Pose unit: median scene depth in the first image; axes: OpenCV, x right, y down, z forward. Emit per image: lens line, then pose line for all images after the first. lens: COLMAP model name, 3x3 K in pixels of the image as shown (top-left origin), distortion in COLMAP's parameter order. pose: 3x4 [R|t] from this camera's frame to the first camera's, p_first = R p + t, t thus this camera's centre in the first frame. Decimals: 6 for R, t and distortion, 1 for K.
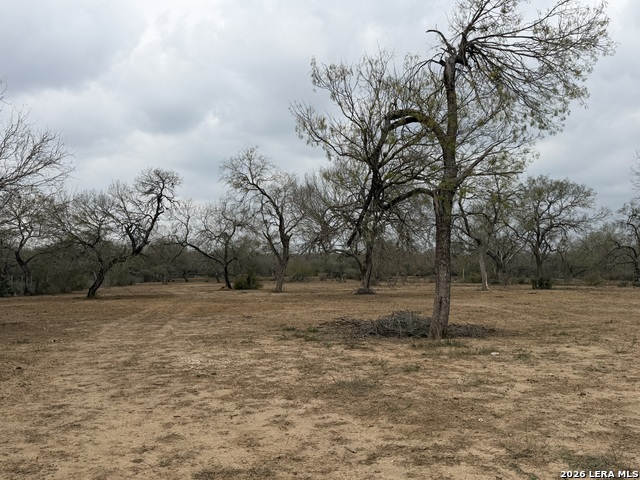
lens RADIAL K [[632.8, 0, 303.2], [0, 632.8, 246.7], [0, 0, 1]] dist [0.024777, 0.000000]
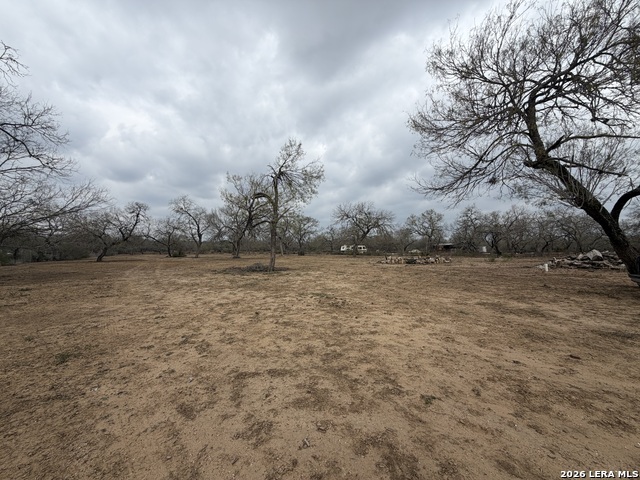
lens RADIAL K [[257.8, 0, 318.3], [0, 257.8, 244.2], [0, 0, 1]] dist [0.000719, -0.000073]
pose [[0.909700, 0.009488, 0.415157, -0.030897], [-0.017410, 0.999731, 0.015301, -0.001989], [-0.414900, -0.021148, 0.909621, -0.066616]]
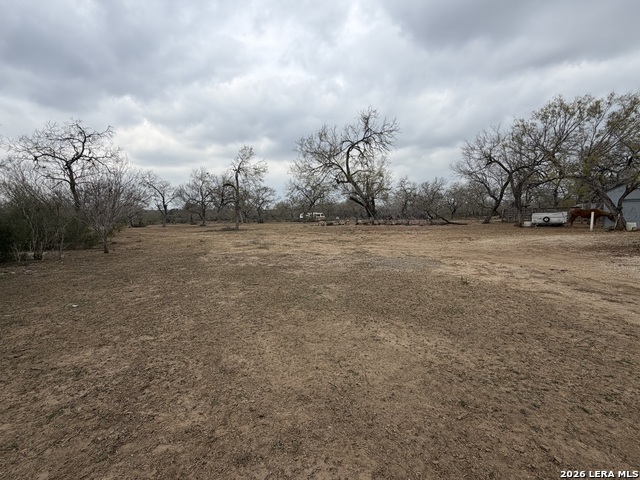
lens RADIAL K [[302.0, 0, 320.9], [0, 302.0, 245.8], [0, 0, 1]] dist [0.004449, 0.000061]
pose [[0.854496, -0.064068, 0.515492, -0.158593], [-0.003694, 0.991590, 0.129363, -0.017825], [-0.519445, -0.112445, 0.847073, -0.479690]]
